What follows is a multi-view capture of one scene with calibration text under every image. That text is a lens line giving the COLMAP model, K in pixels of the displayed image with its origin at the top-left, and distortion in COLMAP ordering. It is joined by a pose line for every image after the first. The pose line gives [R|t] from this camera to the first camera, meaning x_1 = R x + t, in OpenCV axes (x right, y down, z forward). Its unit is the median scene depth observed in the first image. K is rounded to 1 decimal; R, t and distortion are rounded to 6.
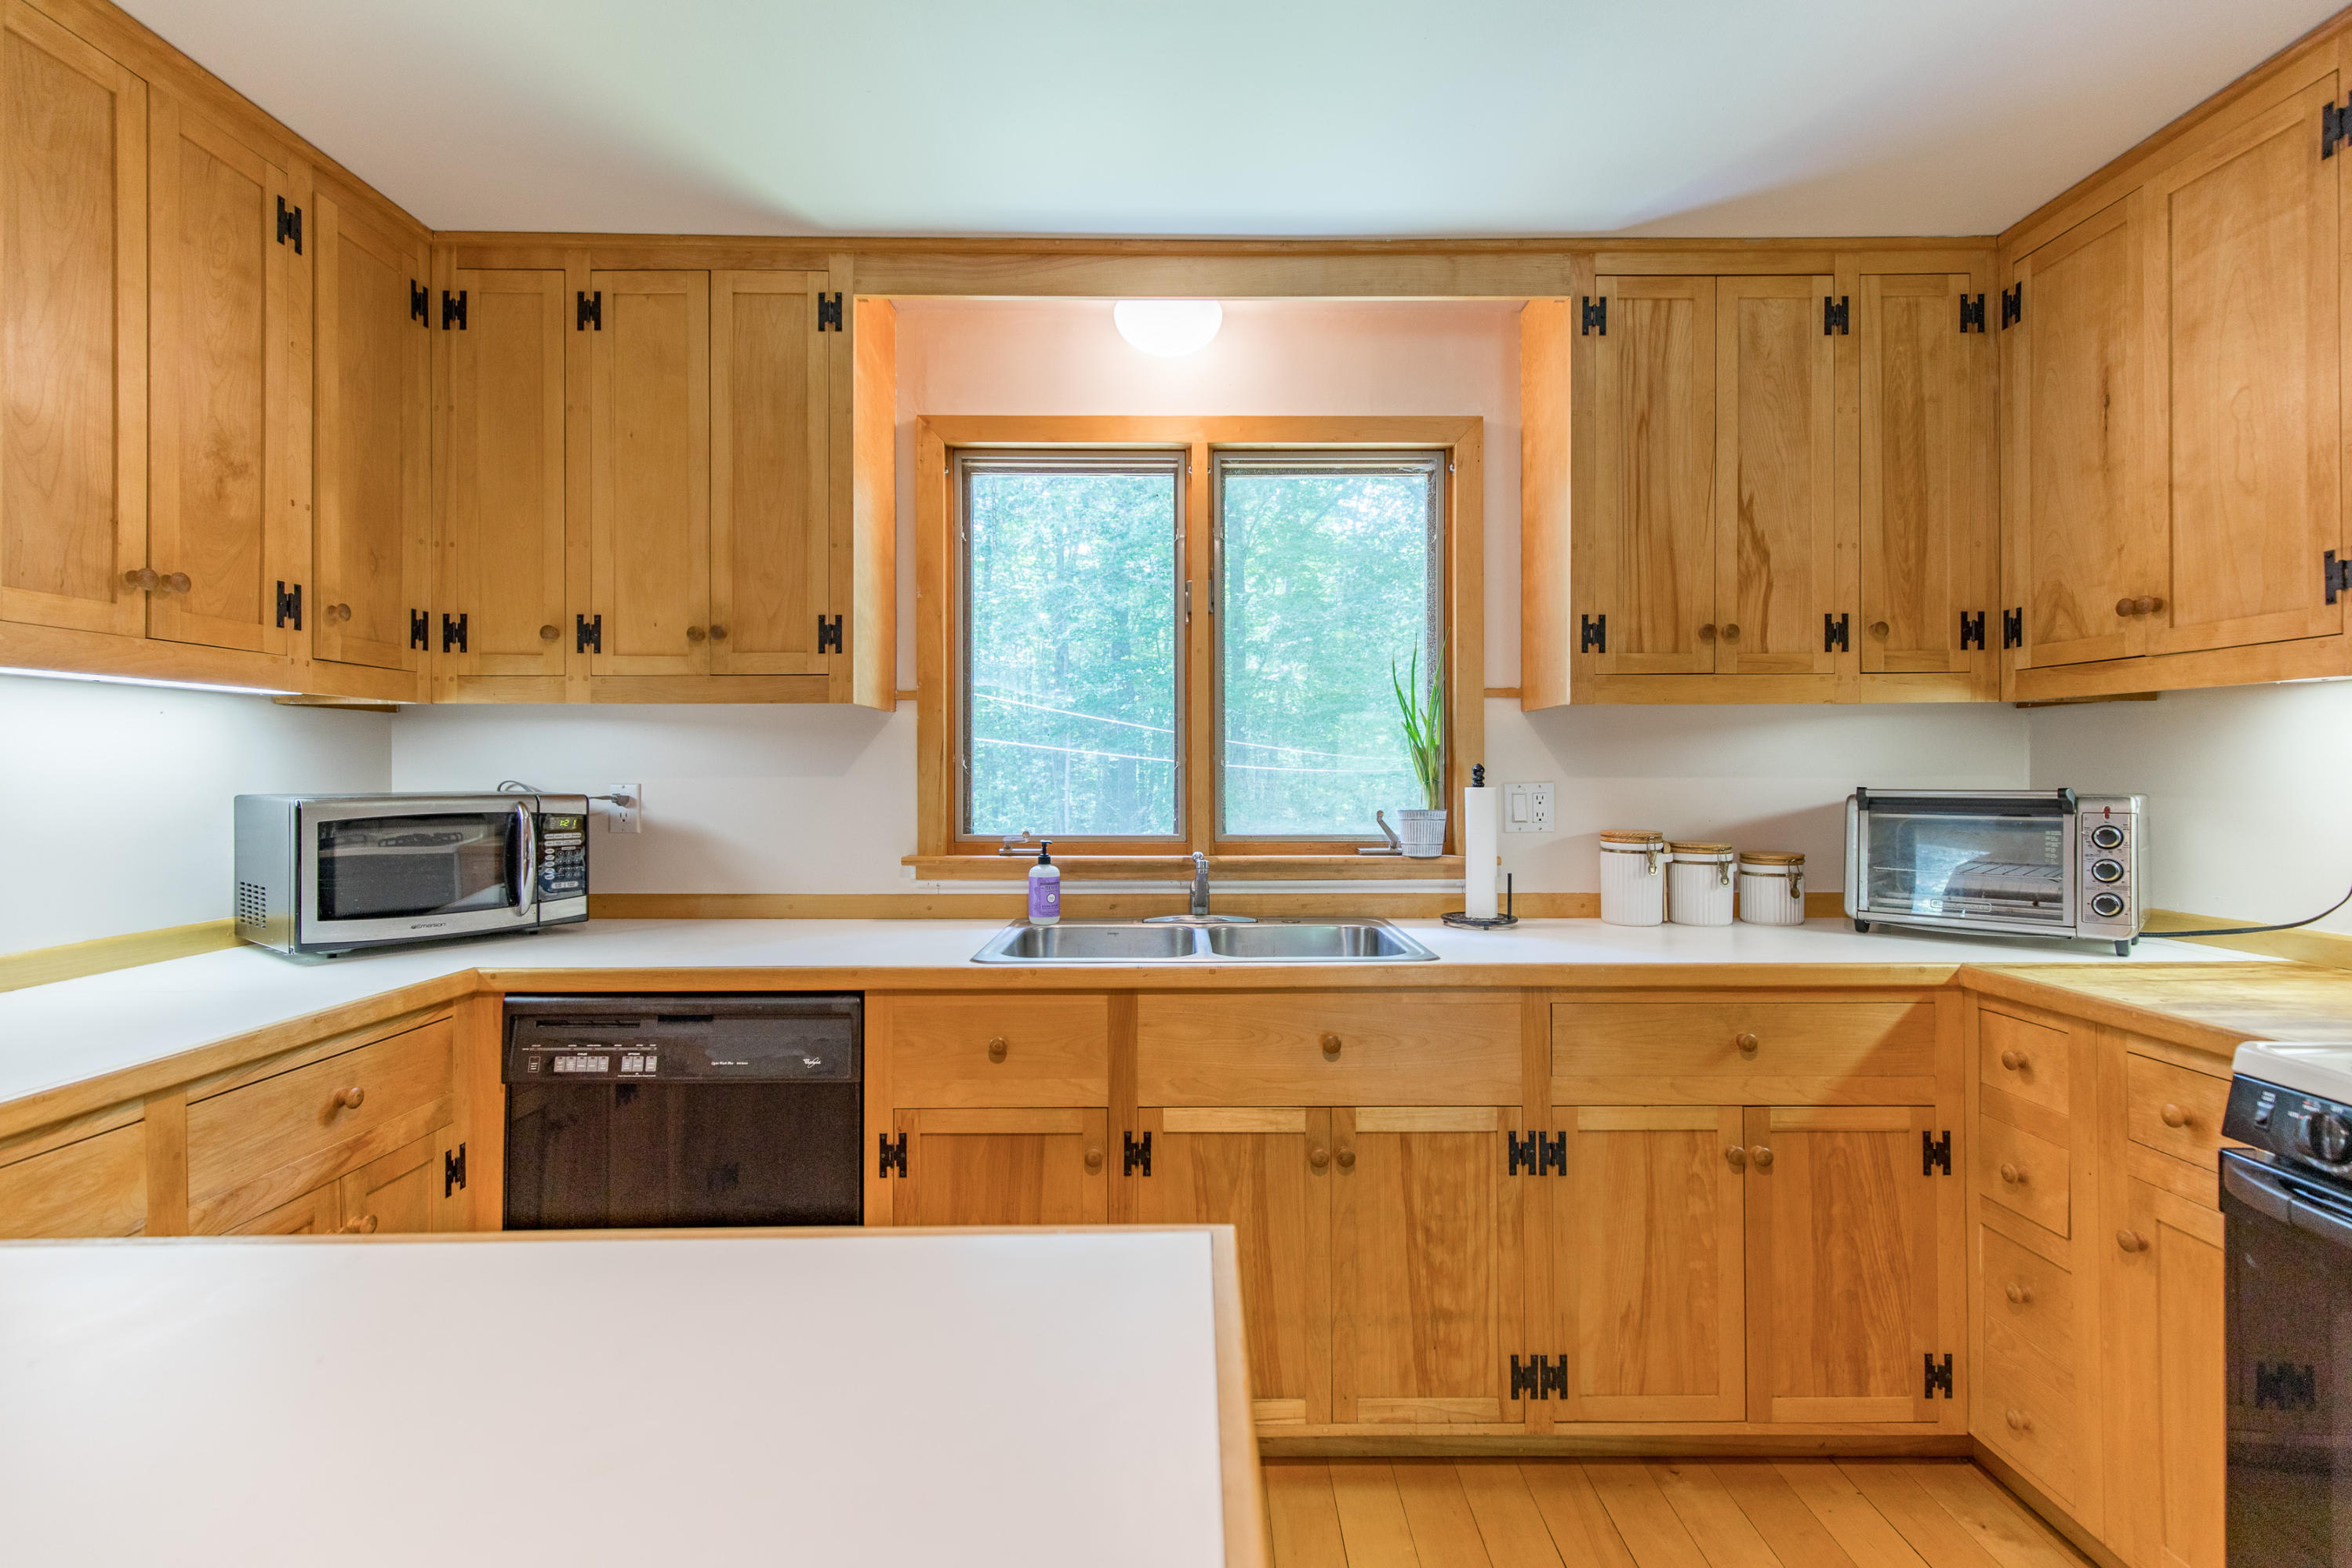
lens RADIAL K [[1066.3, 0, 1183.2], [0, 1066.3, 771.5], [0, 0, 1]] dist [0.000734, 0.000443]
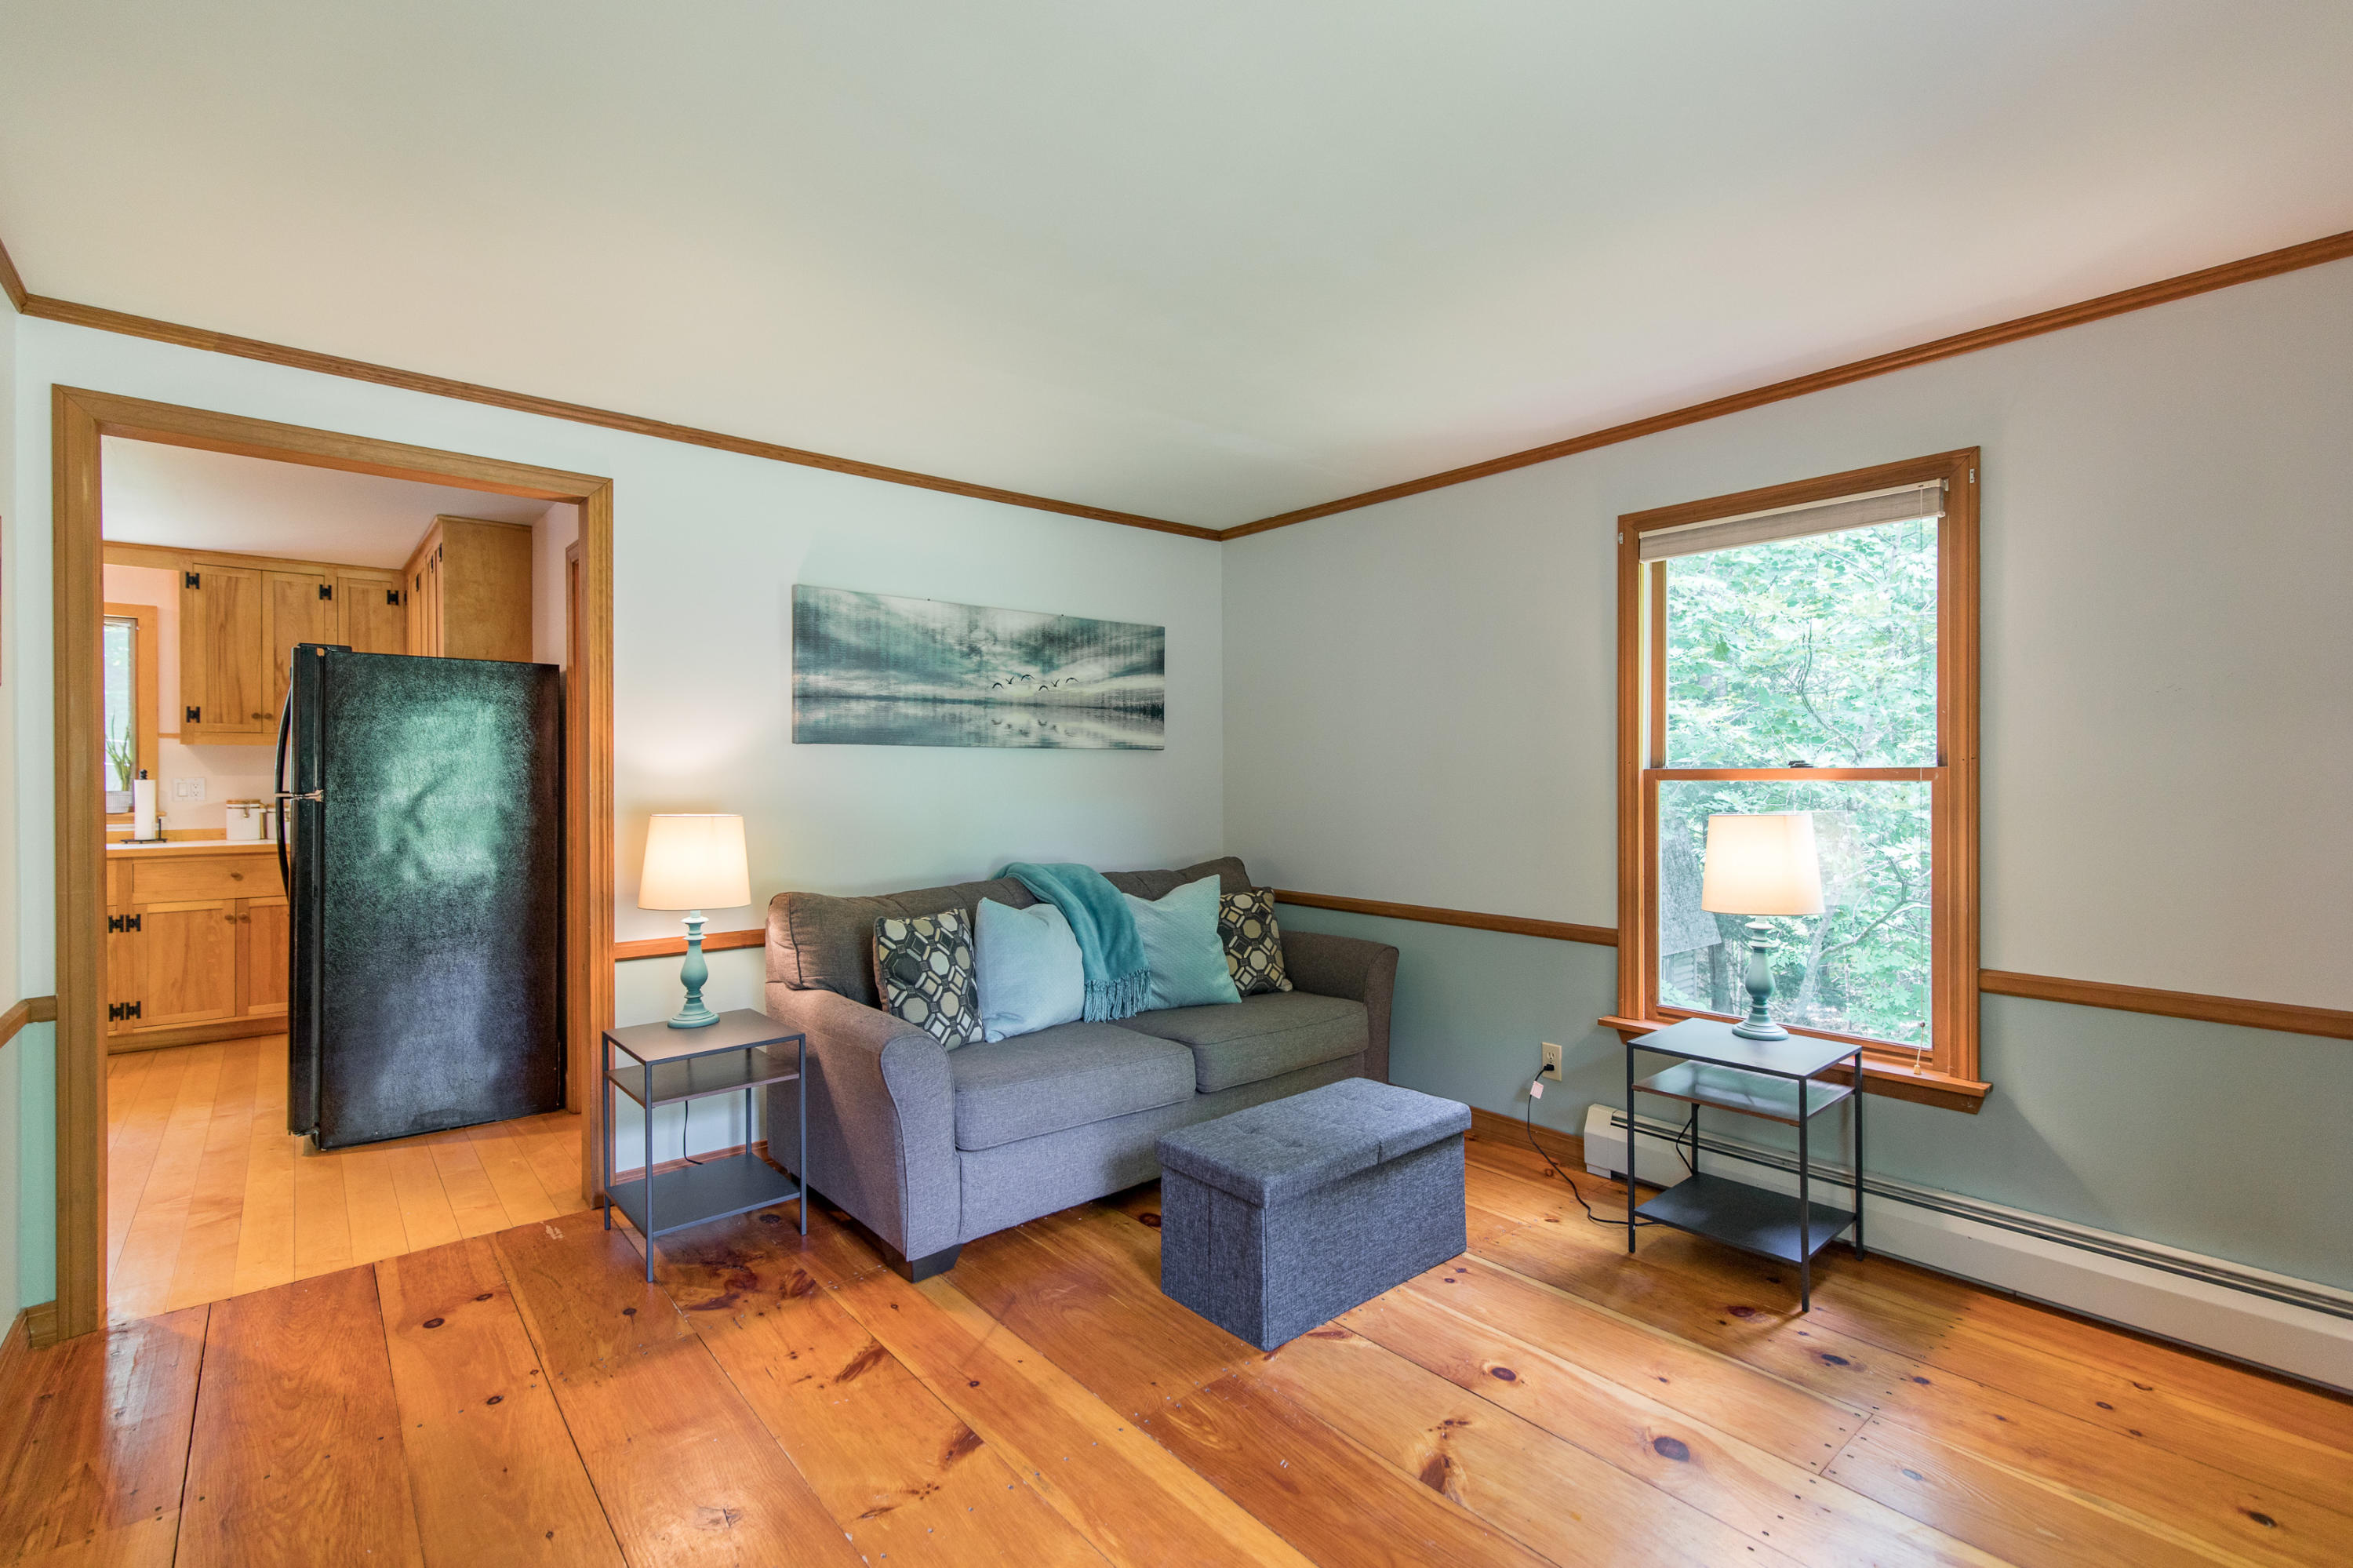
lens RADIAL K [[1066.8, 0, 1231.8], [0, 1066.8, 771.1], [0, 0, 1]] dist [0.000734, 0.000443]
pose [[0.740582, -0.001835, 0.671963, 0.503920], [0.003674, 0.999992, -0.001319, 0.007264], [-0.671955, 0.003446, 0.740584, -2.320198]]
